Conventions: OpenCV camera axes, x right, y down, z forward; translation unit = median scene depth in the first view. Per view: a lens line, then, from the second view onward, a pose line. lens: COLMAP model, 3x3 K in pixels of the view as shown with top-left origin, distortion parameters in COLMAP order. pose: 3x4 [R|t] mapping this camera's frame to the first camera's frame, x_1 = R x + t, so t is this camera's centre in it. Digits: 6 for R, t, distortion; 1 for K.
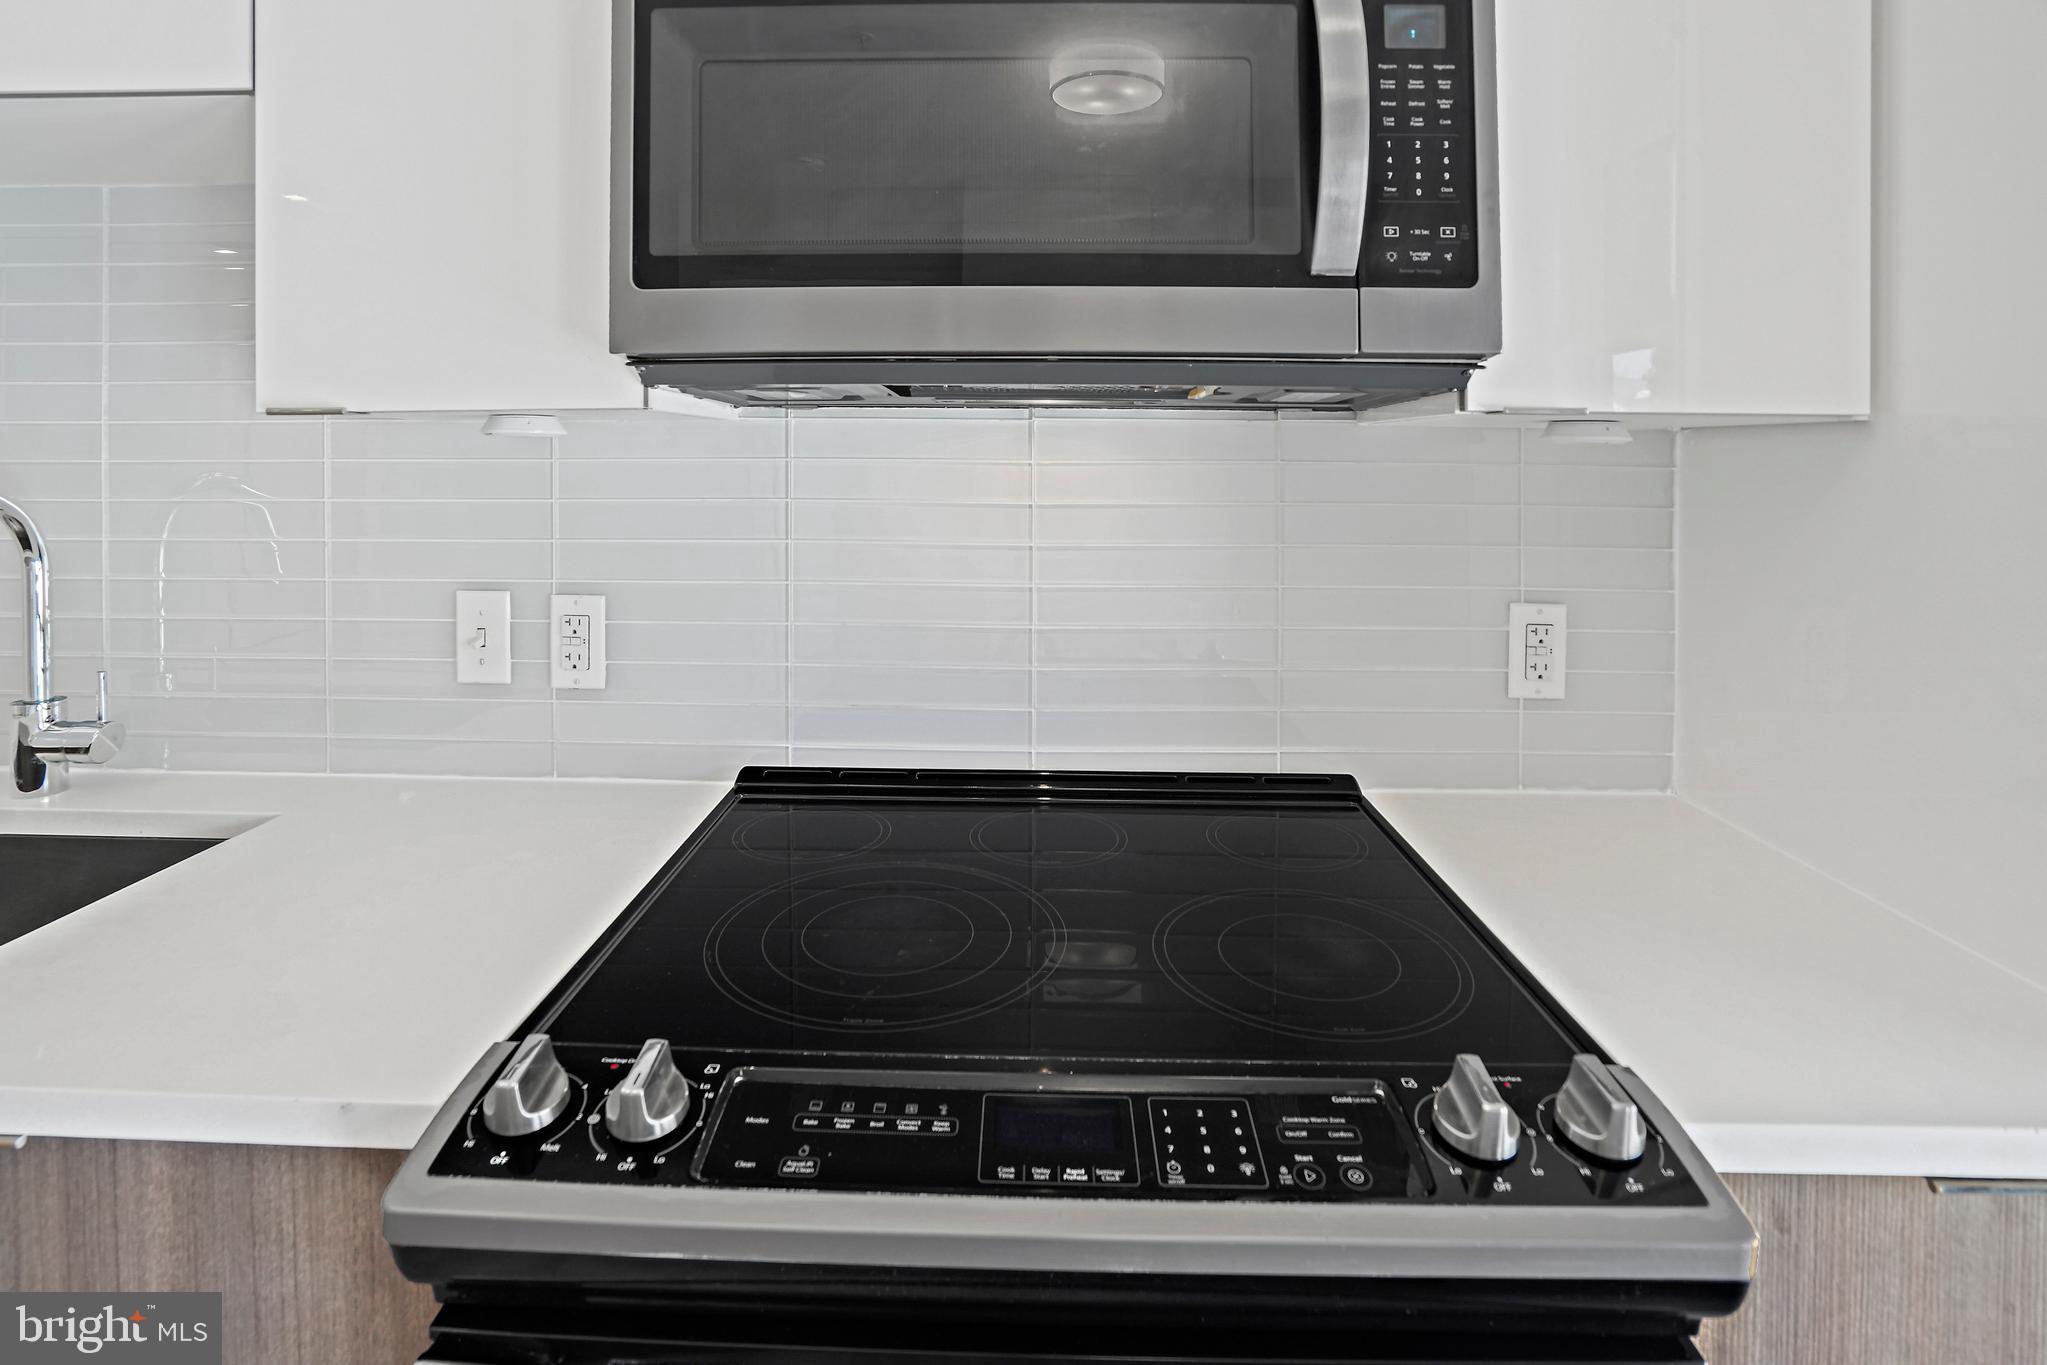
lens RADIAL K [[983.3, 0, 1031.4], [0, 983.3, 460.6], [0, 0, 1]] dist [-0.032456, 0.000257]
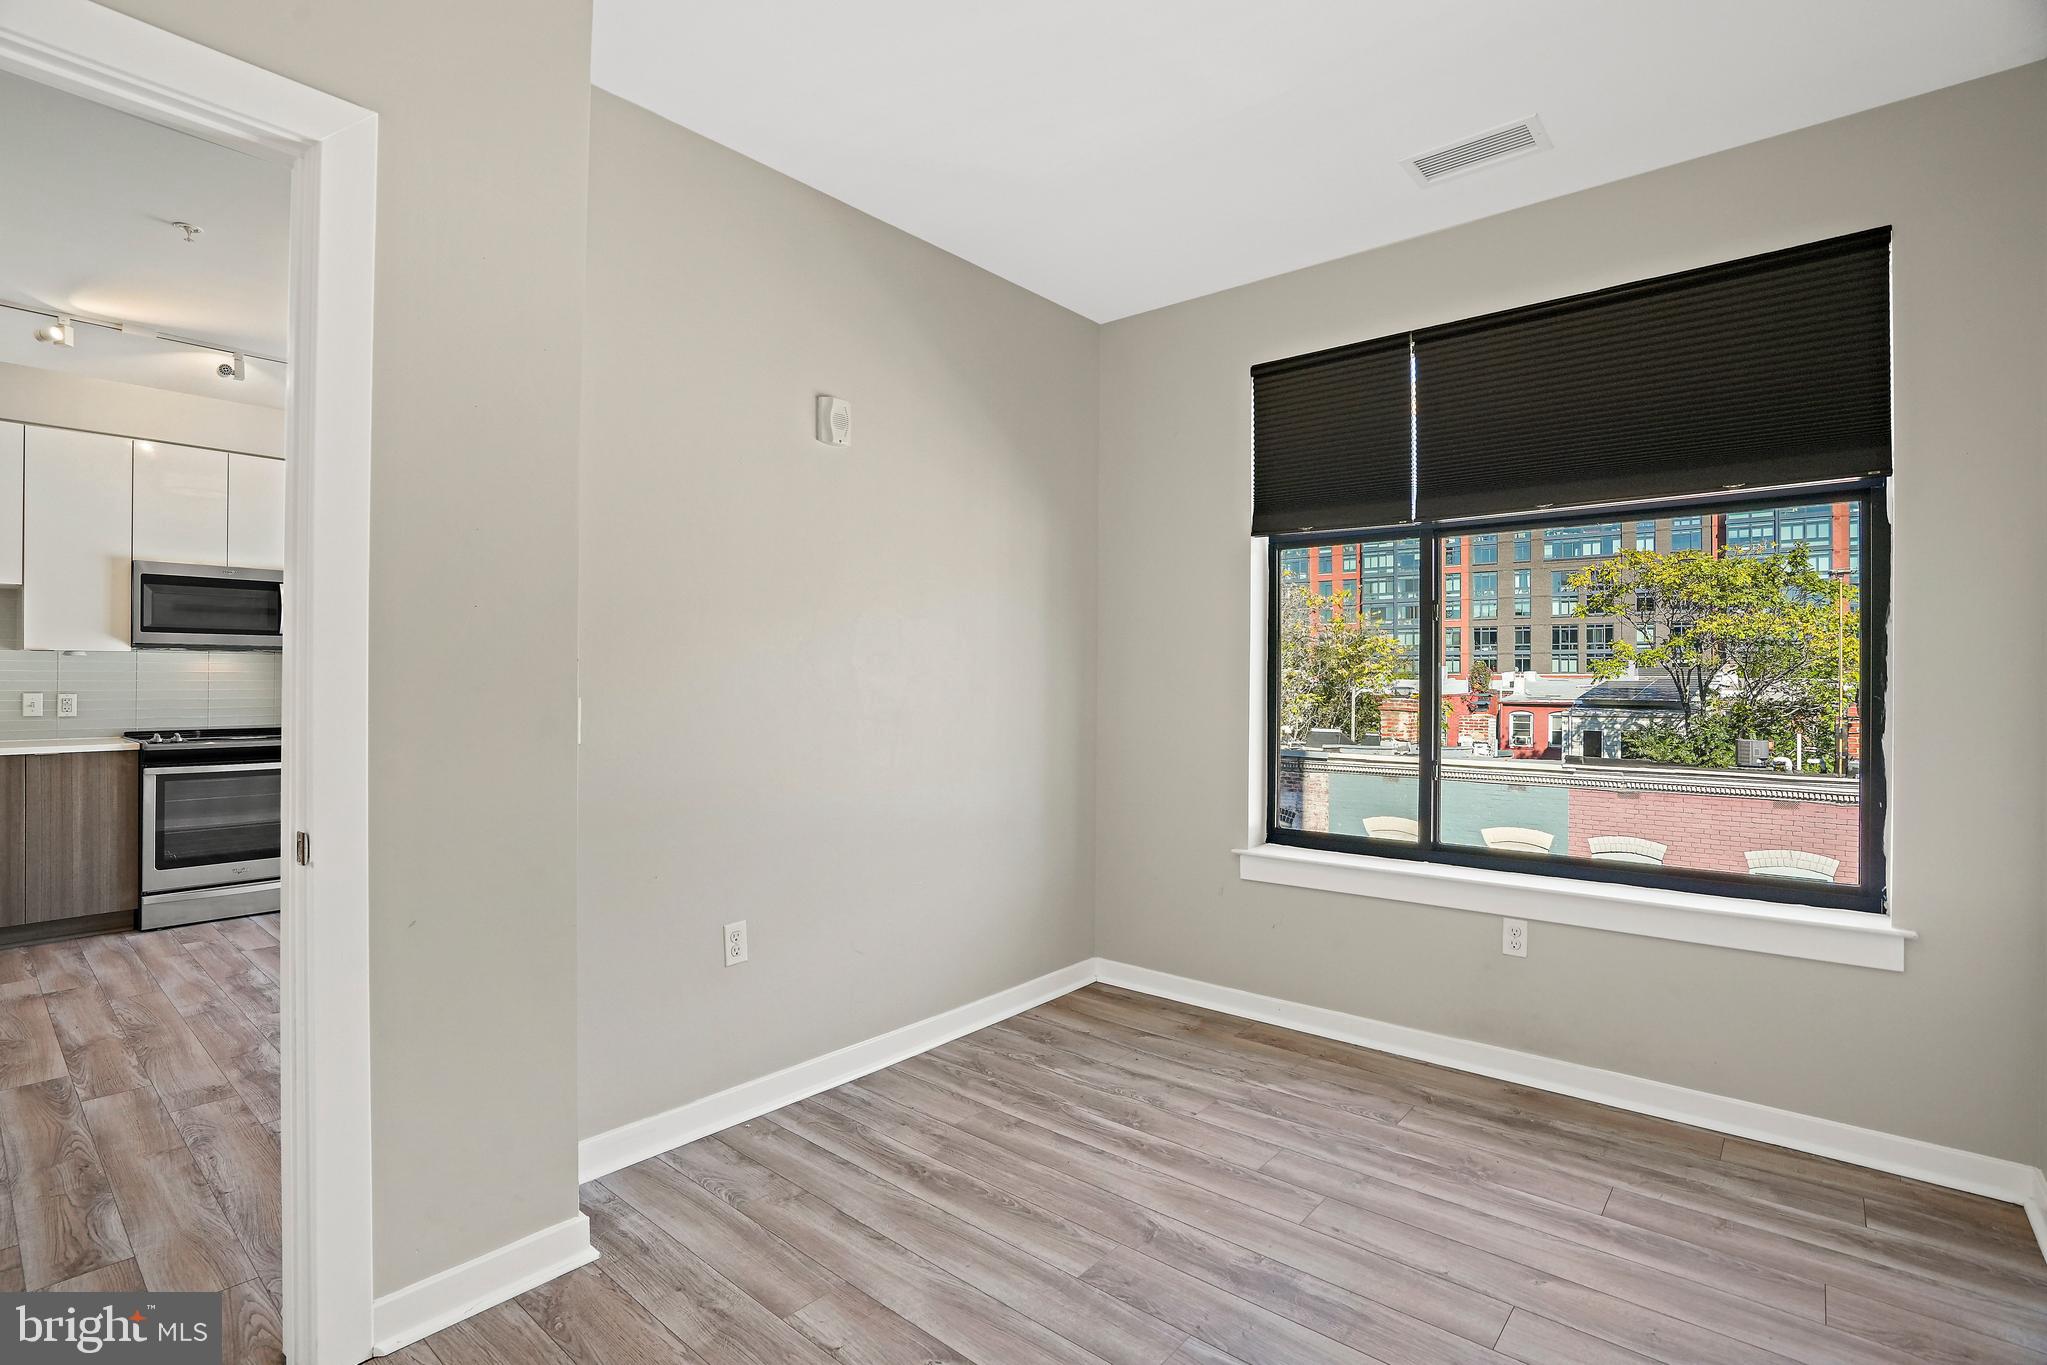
lens RADIAL K [[968.3, 0, 1015.9], [0, 968.3, 662.4], [0, 0, 1]] dist [-0.055658, 0.021421]
pose [[0.625443, 0.013513, 0.780153, -1.529718], [-0.005751, 0.999903, -0.012709, 0.049856], [-0.780249, 0.003462, 0.625460, -6.692514]]
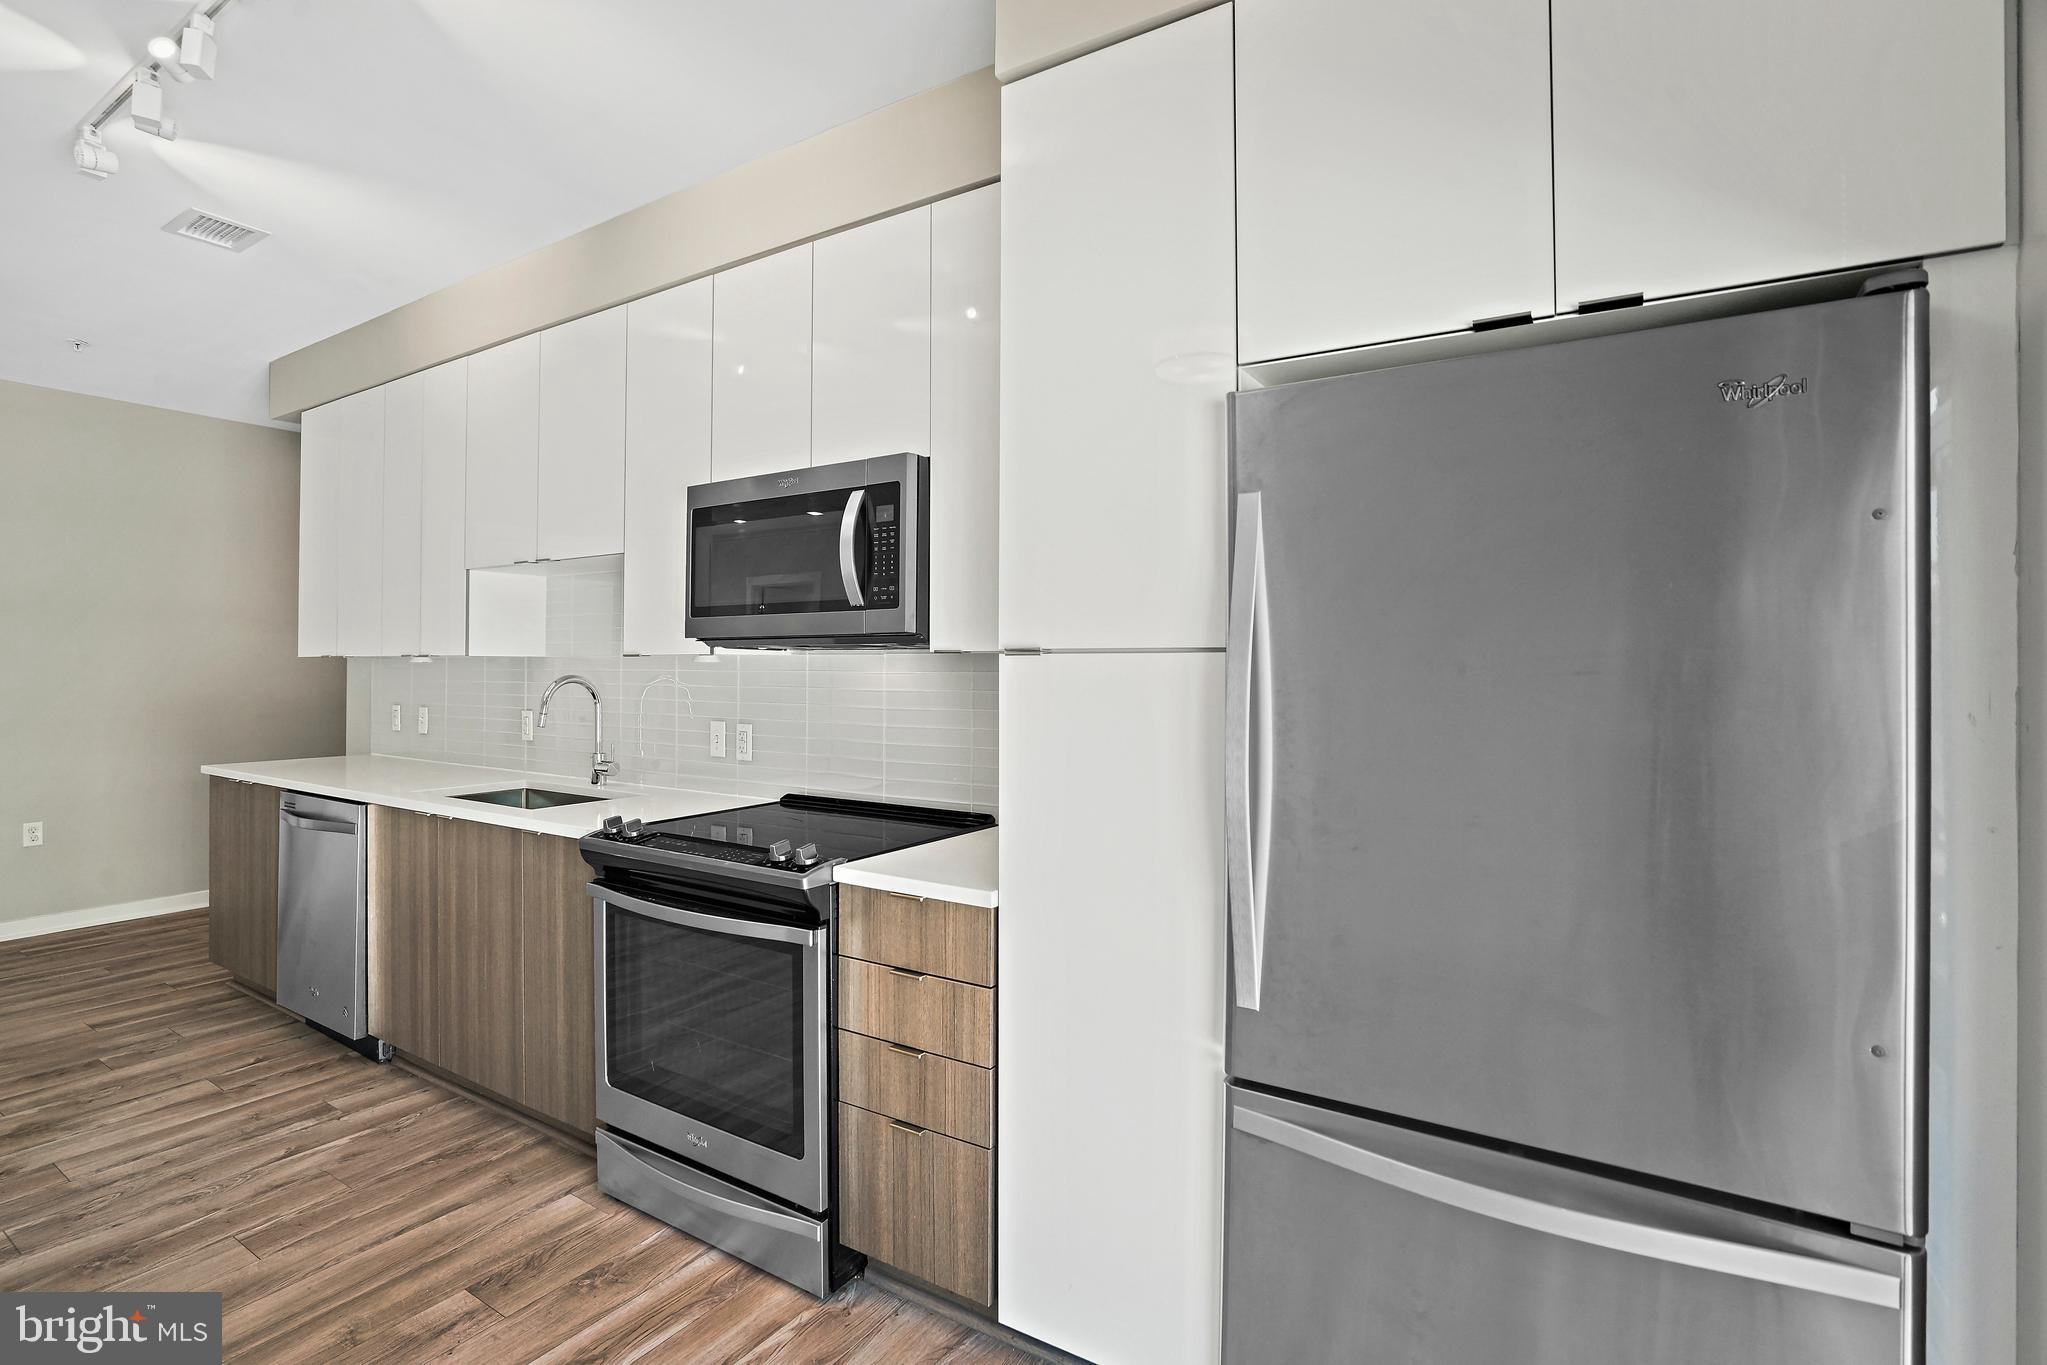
lens RADIAL K [[968.3, 0, 1015.9], [0, 968.3, 662.4], [0, 0, 1]] dist [-0.055658, 0.021421]
pose [[0.856798, -0.002916, -0.515644, 2.103316], [0.001106, 0.999992, -0.003816, -0.013811], [0.515651, 0.002699, 0.856794, -1.140648]]
